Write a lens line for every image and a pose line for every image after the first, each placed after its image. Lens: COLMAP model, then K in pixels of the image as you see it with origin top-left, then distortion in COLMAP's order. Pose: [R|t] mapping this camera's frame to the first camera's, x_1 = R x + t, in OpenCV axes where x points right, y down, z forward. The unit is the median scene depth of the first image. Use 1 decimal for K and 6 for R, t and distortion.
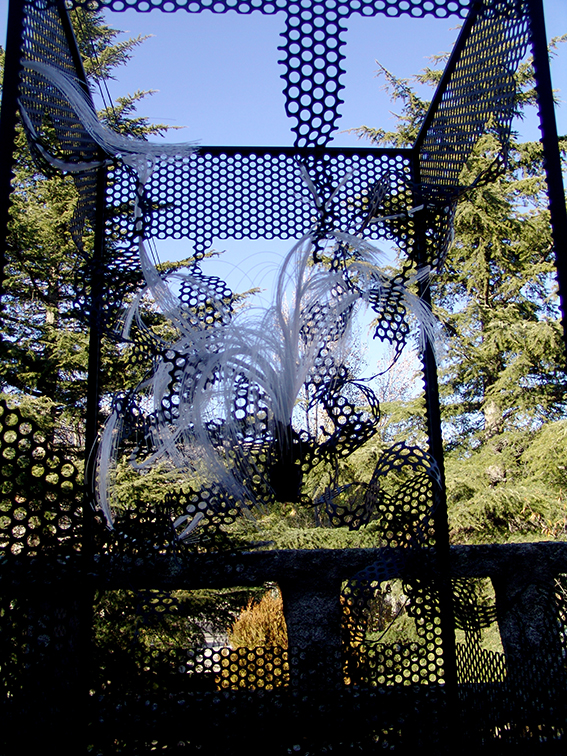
lens RADIAL K [[822.4, 0, 282.6], [0, 822.4, 379.4], [0, 0, 1]] dist [-0.038481, 0.000000]
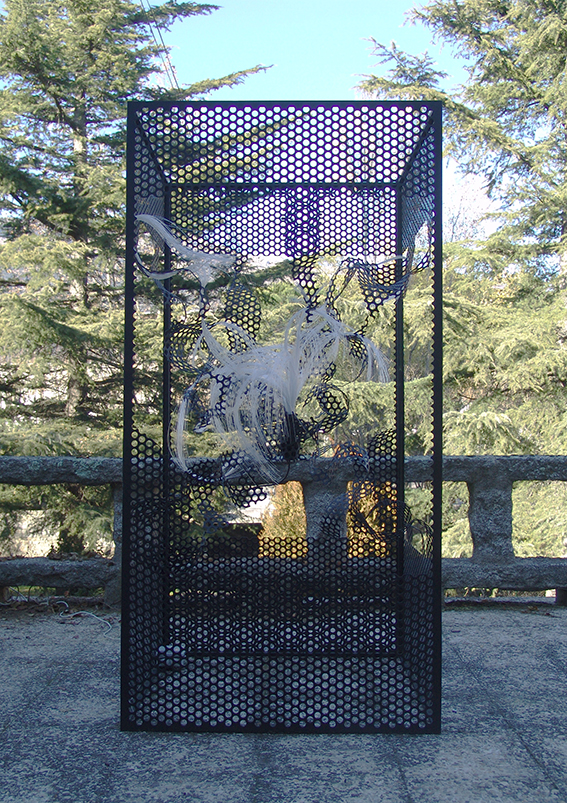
lens RADIAL K [[998.9, 0, 283.6], [0, 998.9, 400.8], [0, 0, 1]] dist [-0.002411, 0.000000]
pose [[0.997974, 0.021176, -0.060001, 0.015496], [-0.007121, 0.974241, 0.225396, -0.059521], [0.063229, -0.224512, 0.972418, -0.132070]]
